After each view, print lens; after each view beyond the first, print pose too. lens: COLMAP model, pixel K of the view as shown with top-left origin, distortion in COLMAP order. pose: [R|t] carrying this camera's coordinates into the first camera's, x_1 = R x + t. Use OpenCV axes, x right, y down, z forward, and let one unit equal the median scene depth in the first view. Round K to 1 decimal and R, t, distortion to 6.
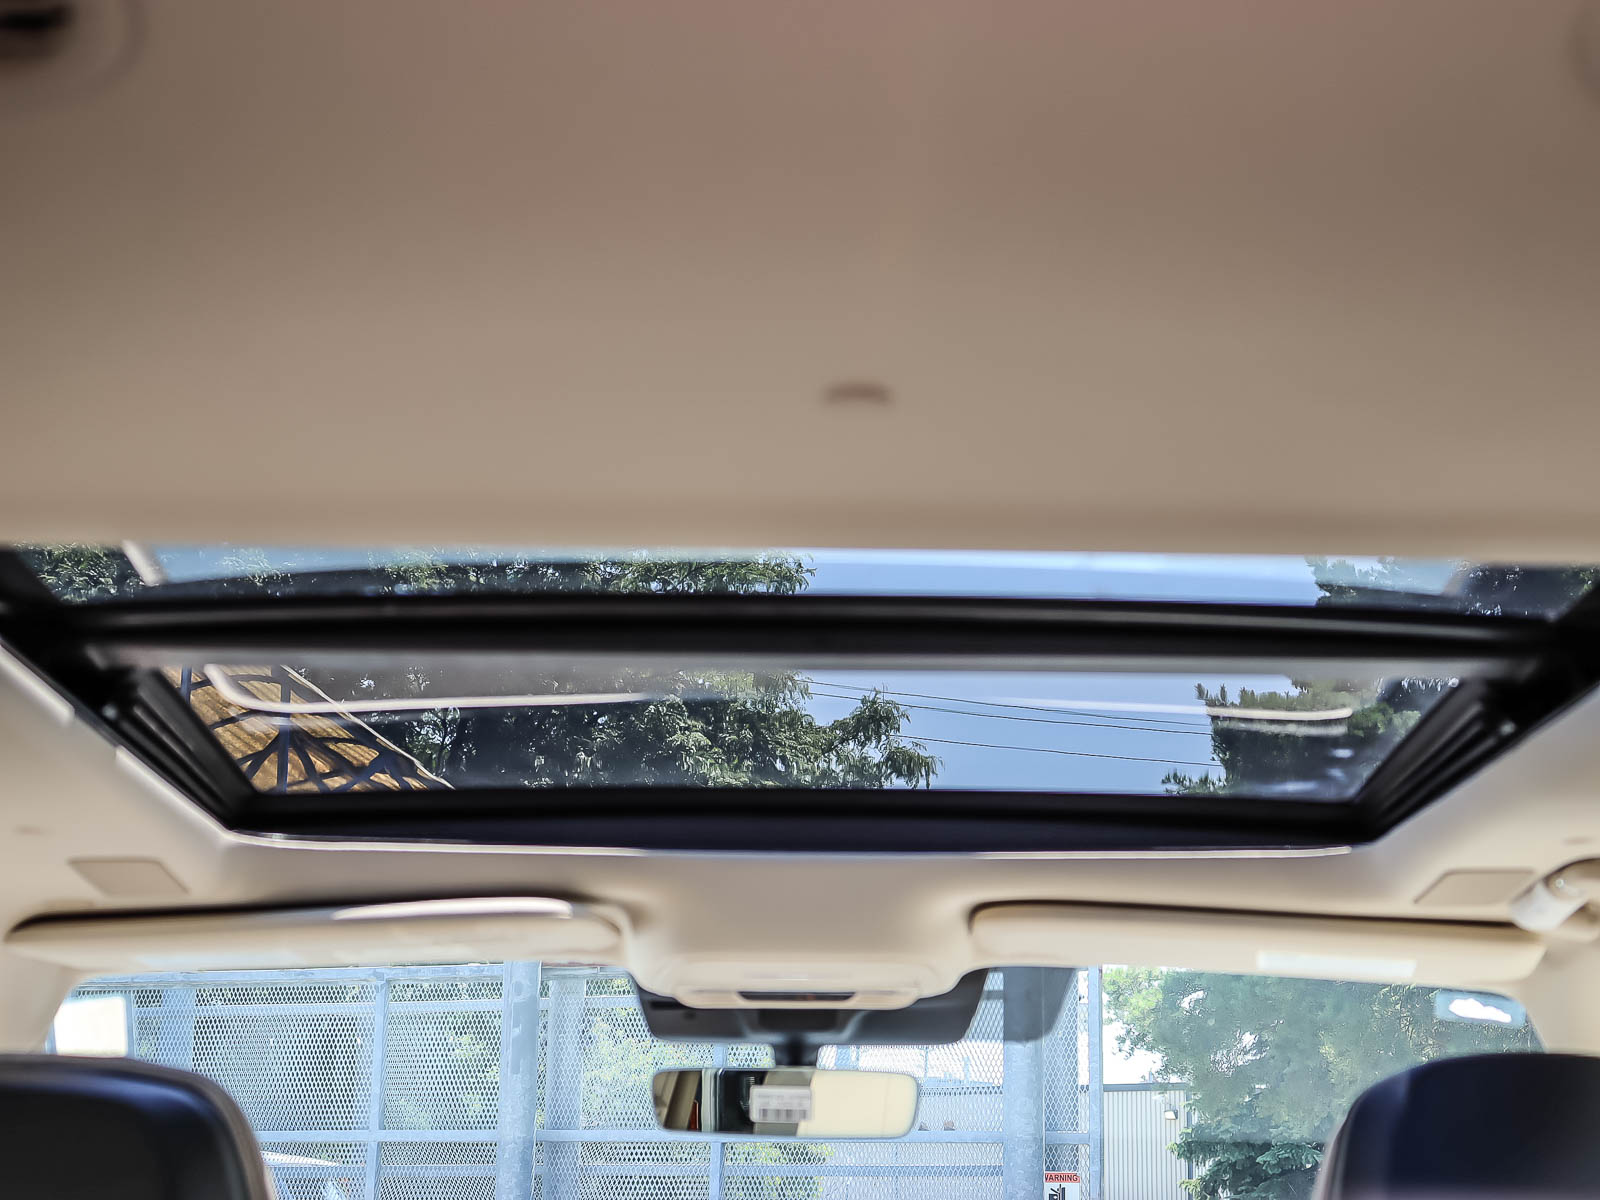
lens RADIAL K [[3489.5, 0, 800.0], [0, 3489.5, 600.0], [0, 0, 1]] dist [0.316661, 0.031527]
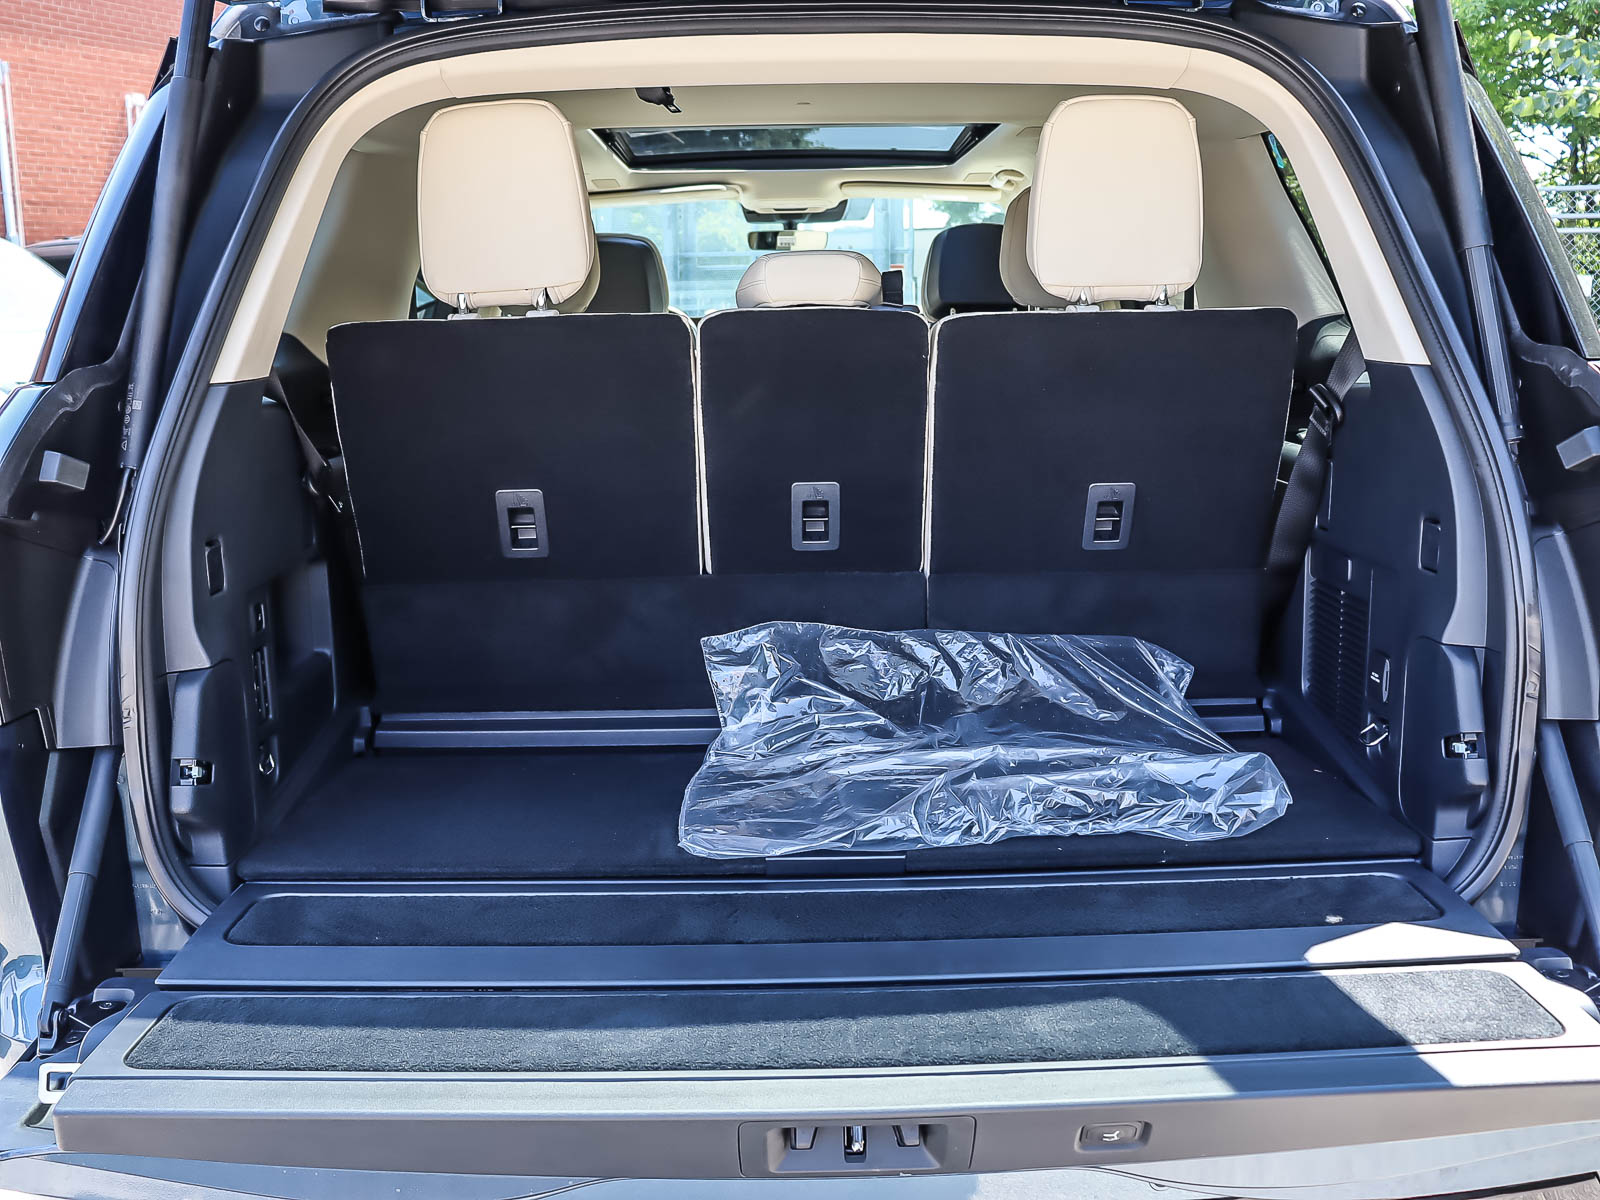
lens RADIAL K [[1476.9, 0, 808.3], [0, 1476.9, 597.3], [0, 0, 1]] dist [-0.183410, 0.173805]
pose [[0.999625, -0.025994, 0.008658, -0.005505], [0.020873, 0.927238, 0.373890, -0.064163], [-0.017746, -0.373569, 0.927433, -0.432391]]
